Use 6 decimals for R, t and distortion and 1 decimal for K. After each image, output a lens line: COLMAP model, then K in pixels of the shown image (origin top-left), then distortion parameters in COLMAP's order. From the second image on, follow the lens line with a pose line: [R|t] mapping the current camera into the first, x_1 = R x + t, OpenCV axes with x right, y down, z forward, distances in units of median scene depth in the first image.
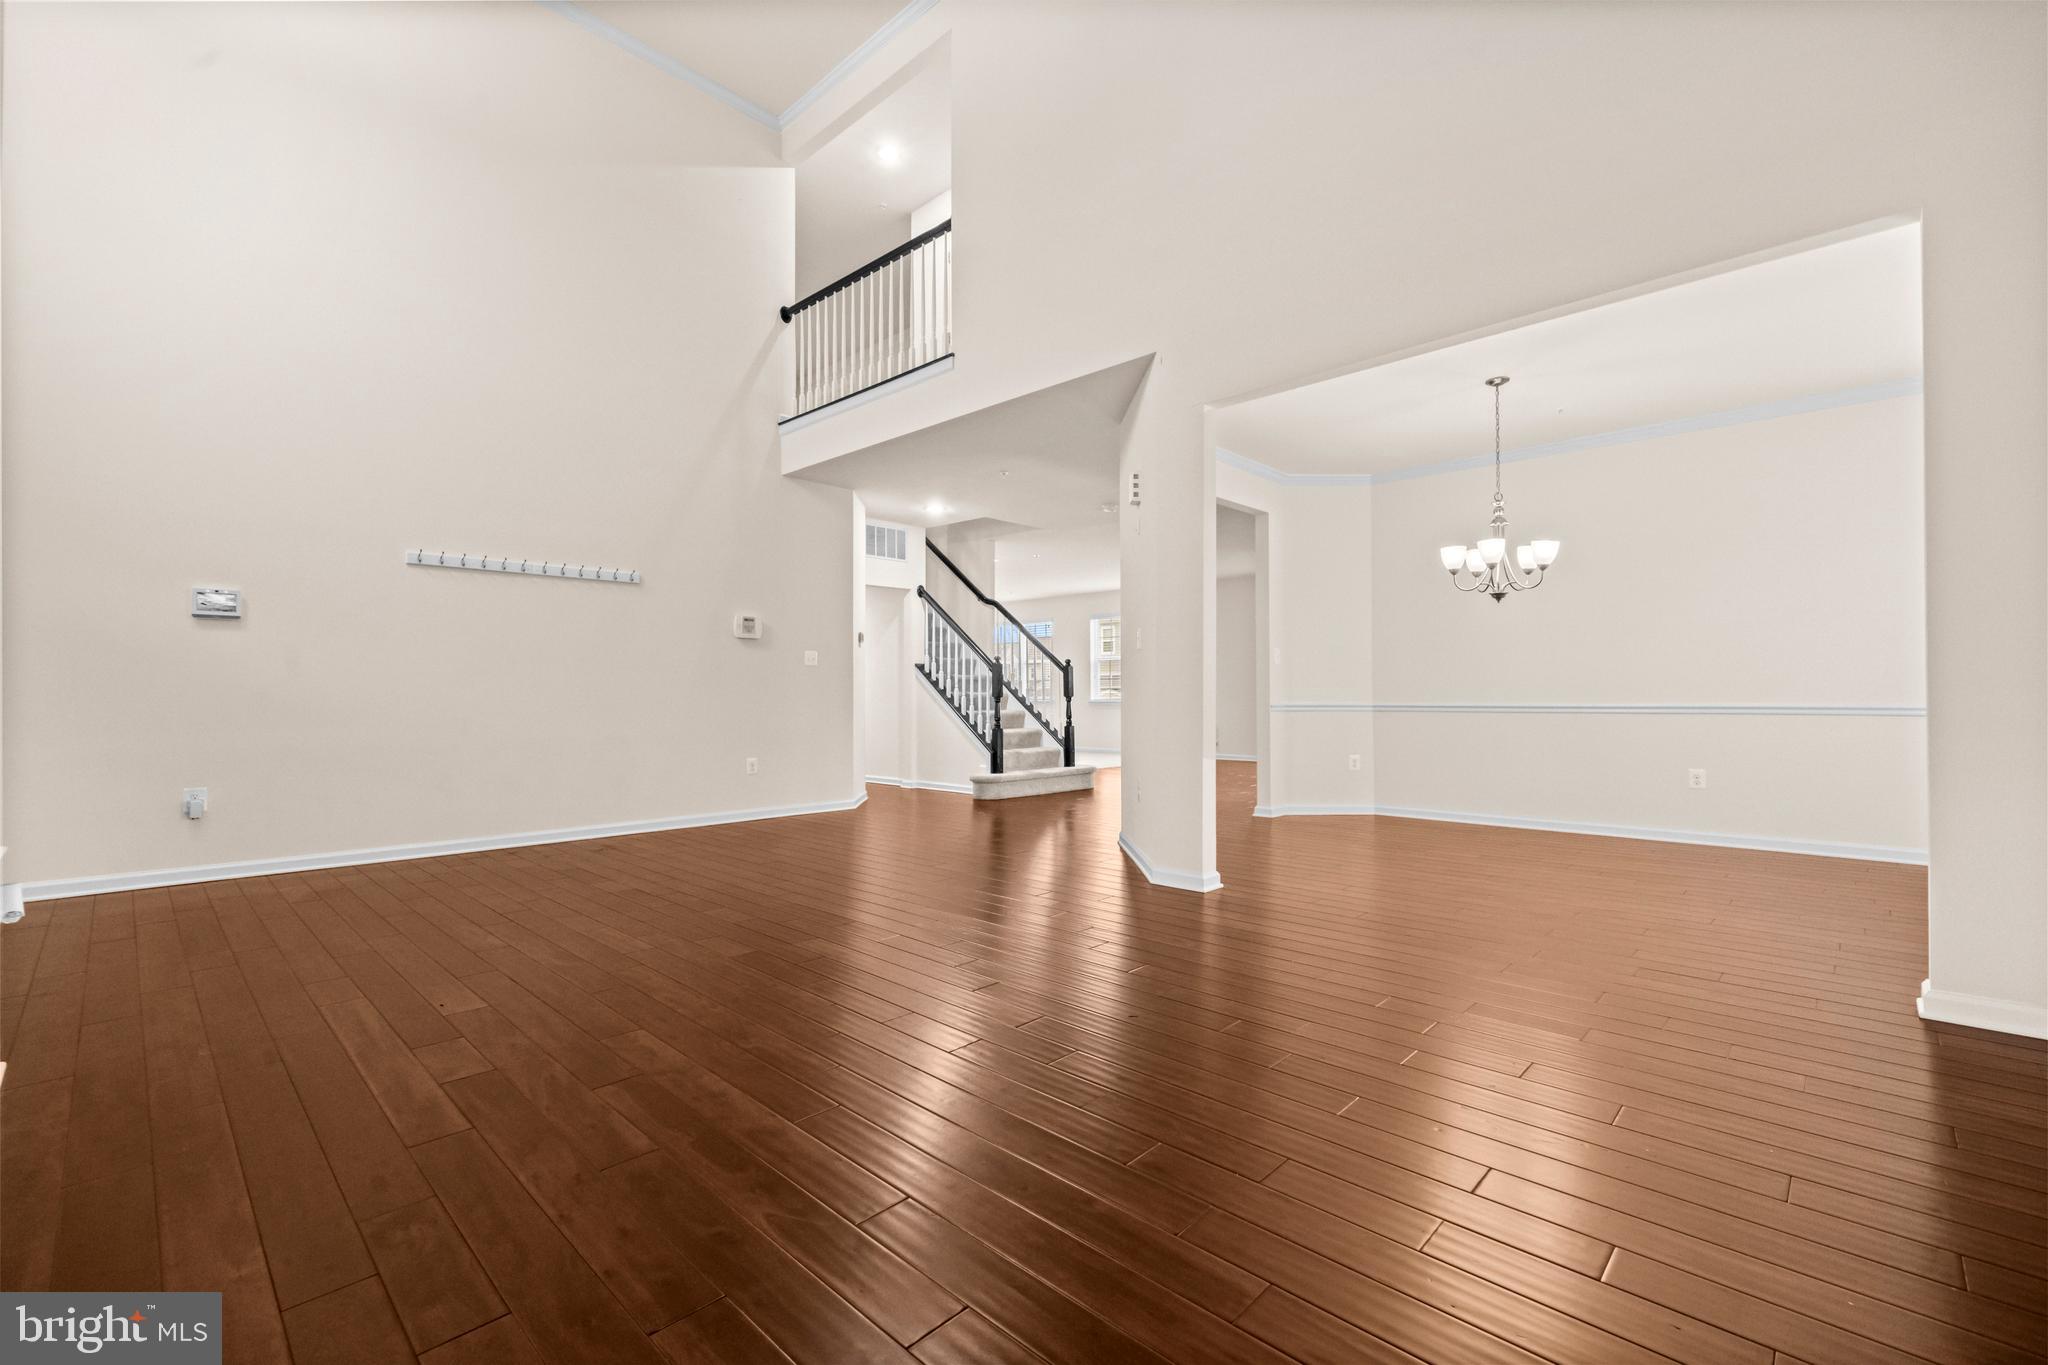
lens RADIAL K [[863.8, 0, 1027.3], [0, 863.8, 688.8], [0, 0, 1]] dist [-0.000643, 0.000007]
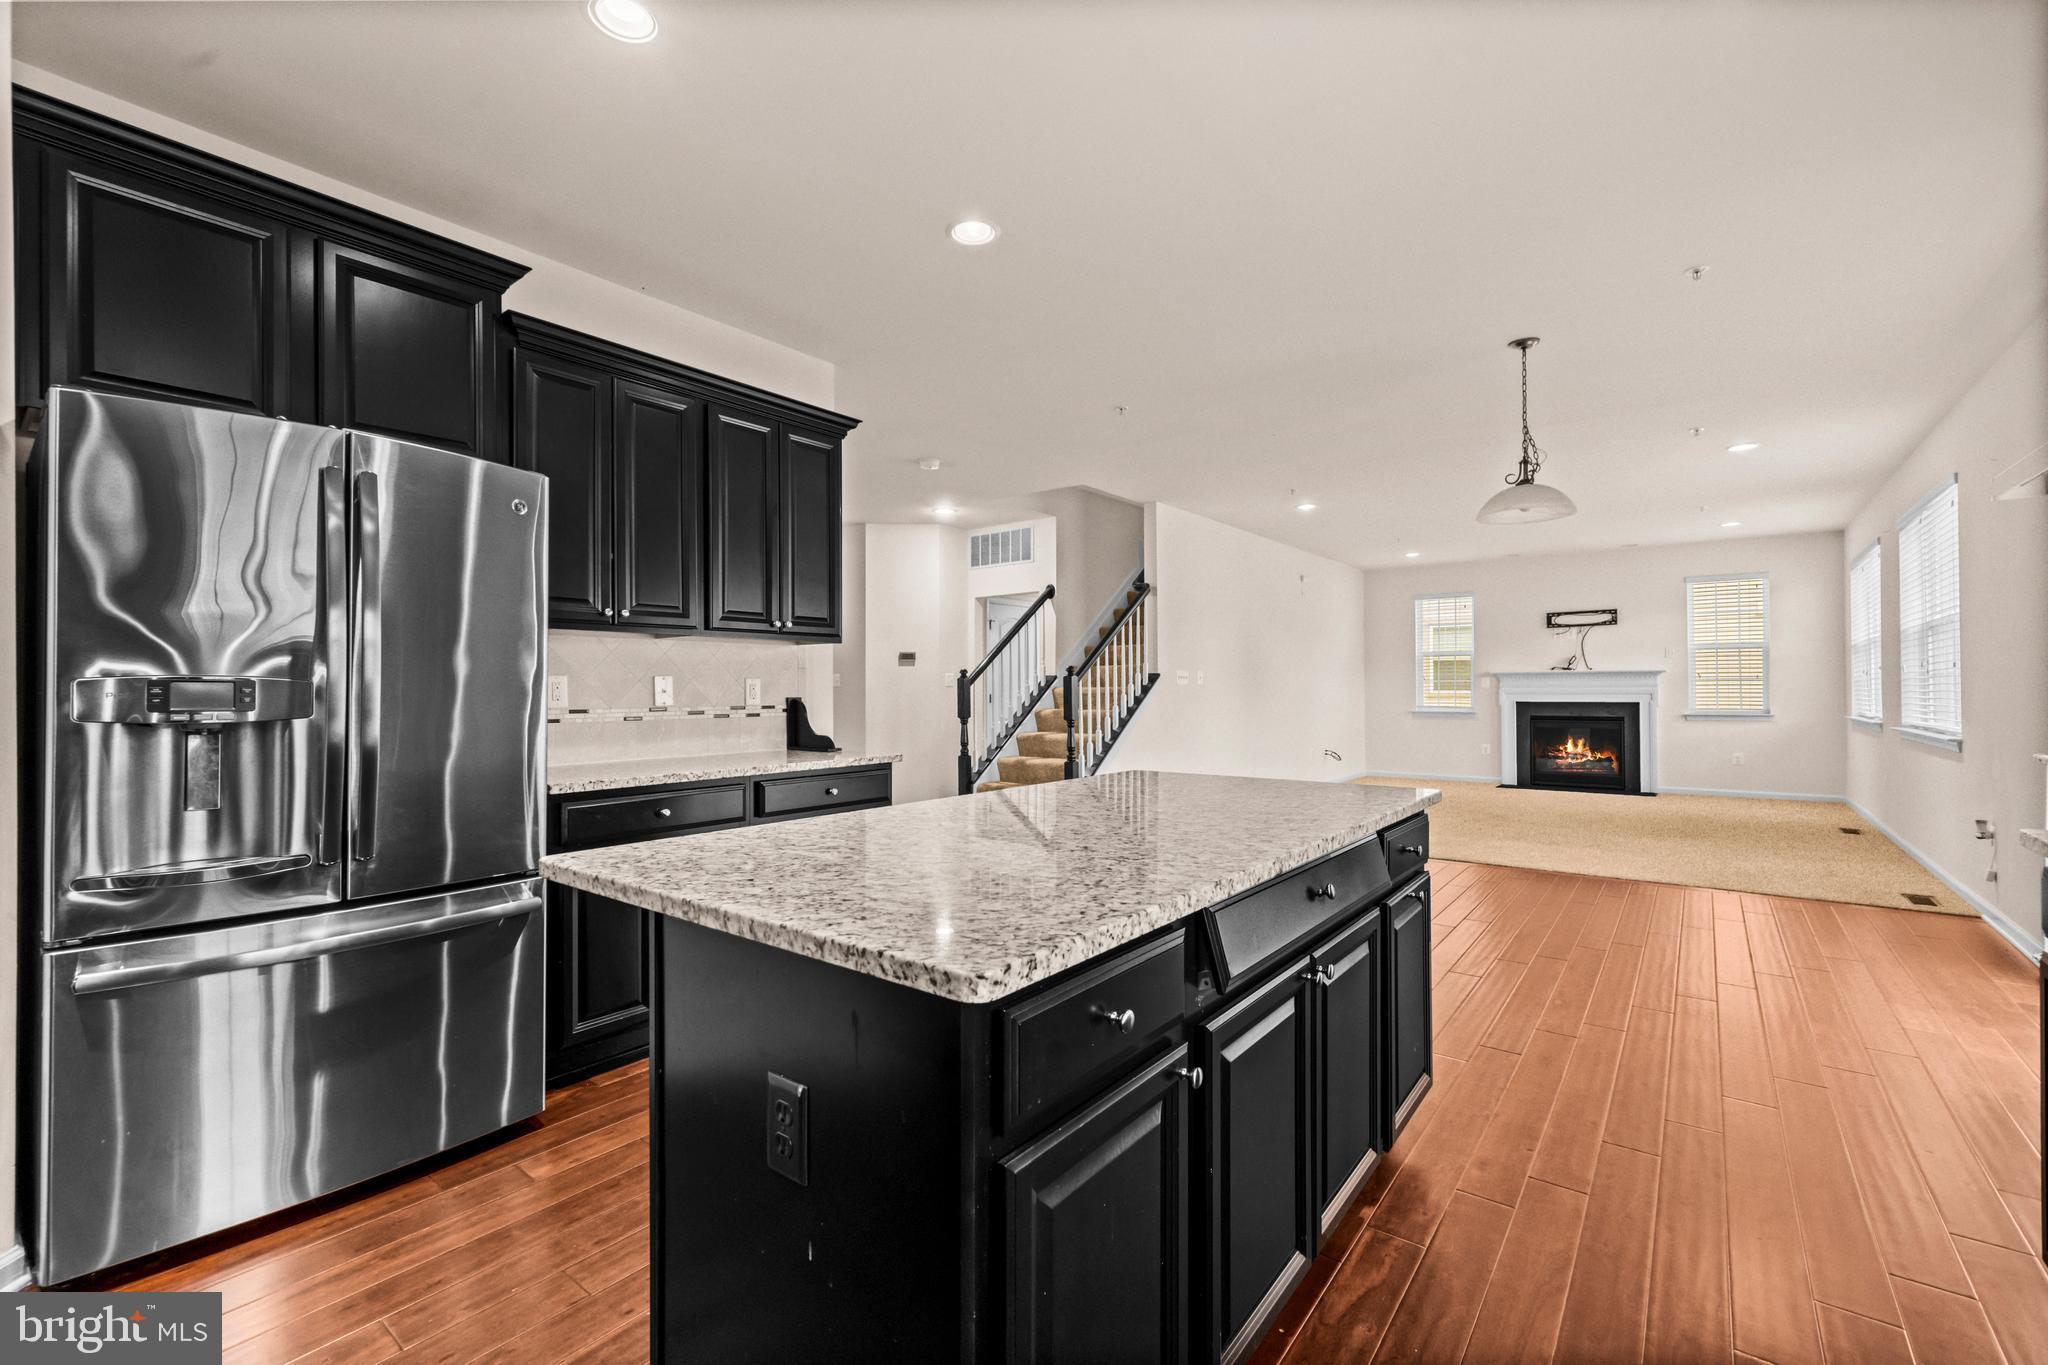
lens RADIAL K [[863.8, 0, 1027.3], [0, 863.8, 688.8], [0, 0, 1]] dist [-0.000643, 0.000007]
pose [[0.098406, -0.001700, -0.995145, 0.783690], [0.001495, 0.999998, -0.001561, -0.015003], [0.995145, -0.001334, 0.098408, 0.948718]]
